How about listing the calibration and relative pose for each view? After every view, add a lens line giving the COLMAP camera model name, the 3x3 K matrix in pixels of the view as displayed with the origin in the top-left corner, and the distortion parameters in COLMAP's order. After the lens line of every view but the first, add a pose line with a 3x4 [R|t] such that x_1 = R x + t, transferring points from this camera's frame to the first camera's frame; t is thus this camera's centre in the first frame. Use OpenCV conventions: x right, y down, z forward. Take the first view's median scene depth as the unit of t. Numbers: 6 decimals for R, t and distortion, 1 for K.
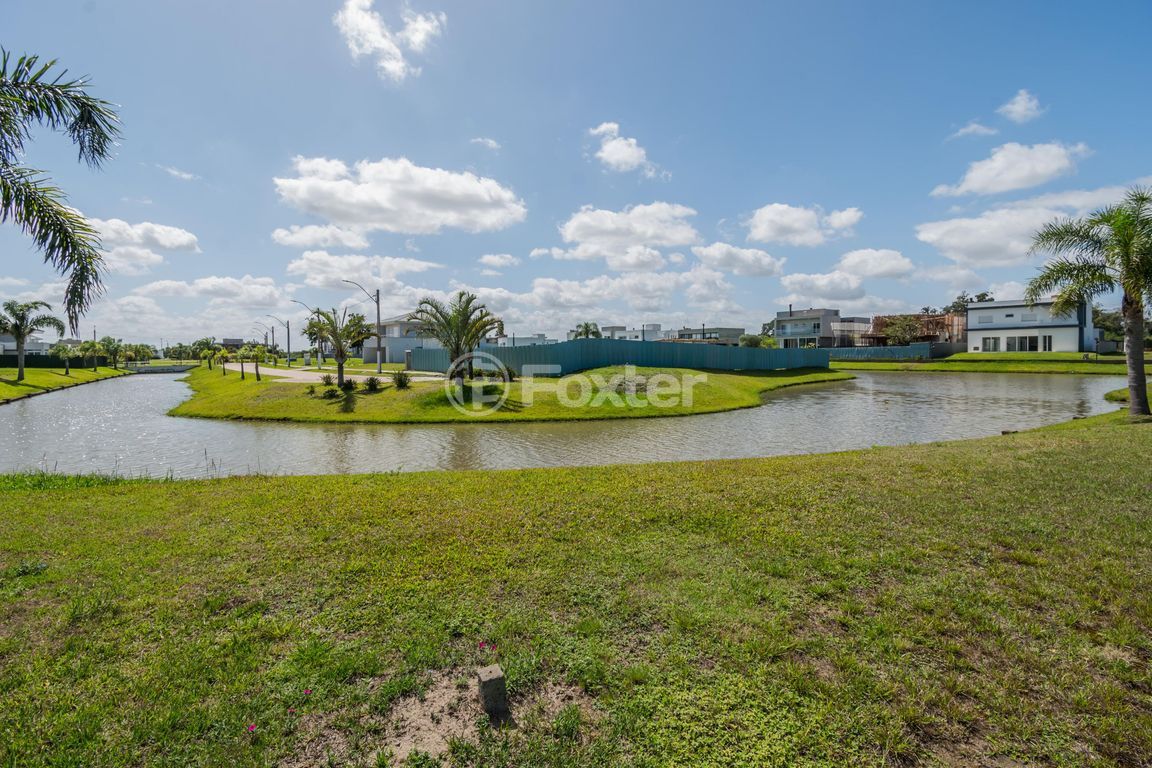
lens RADIAL K [[506.0, 0, 572.2], [0, 506.0, 394.3], [0, 0, 1]] dist [0.025739, -0.019771]
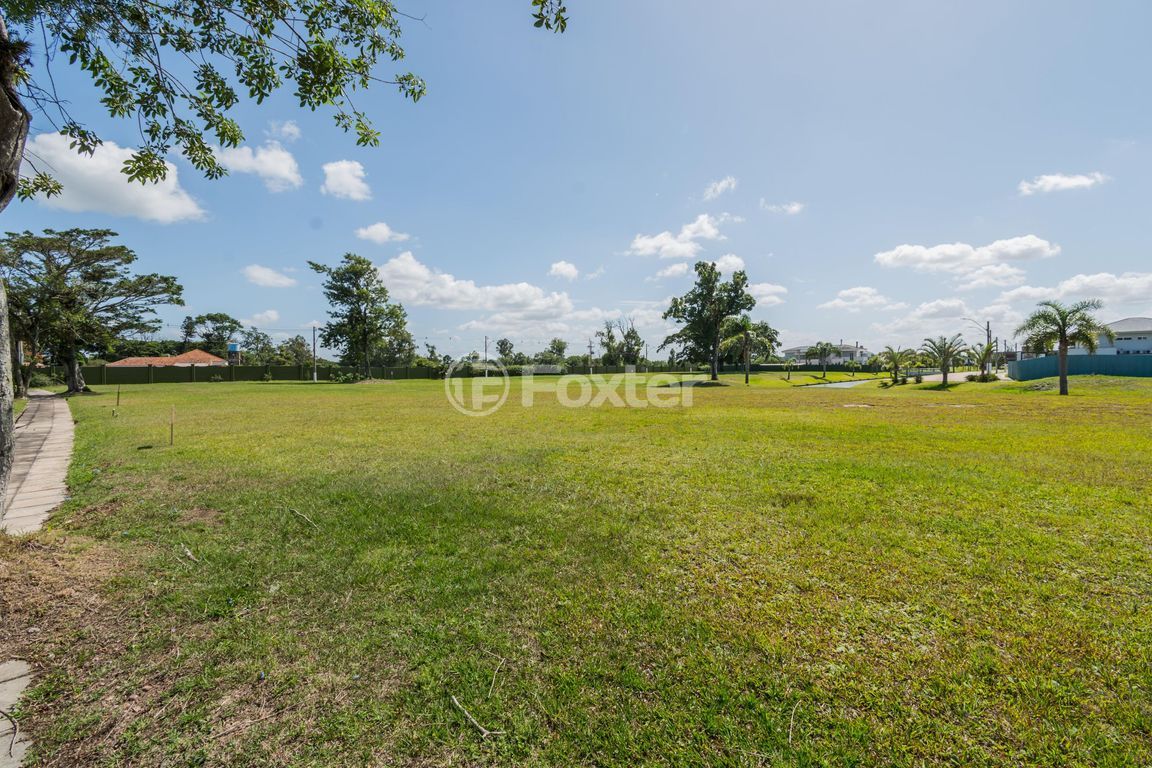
lens RADIAL K [[506.0, 0, 574.6], [0, 506.0, 391.9], [0, 0, 1]] dist [0.025739, -0.019771]
pose [[0.170287, 0.049081, -0.984171, 1.651535], [-0.066819, 0.997035, 0.038161, 0.044188], [0.983126, 0.059263, 0.173062, -0.818409]]
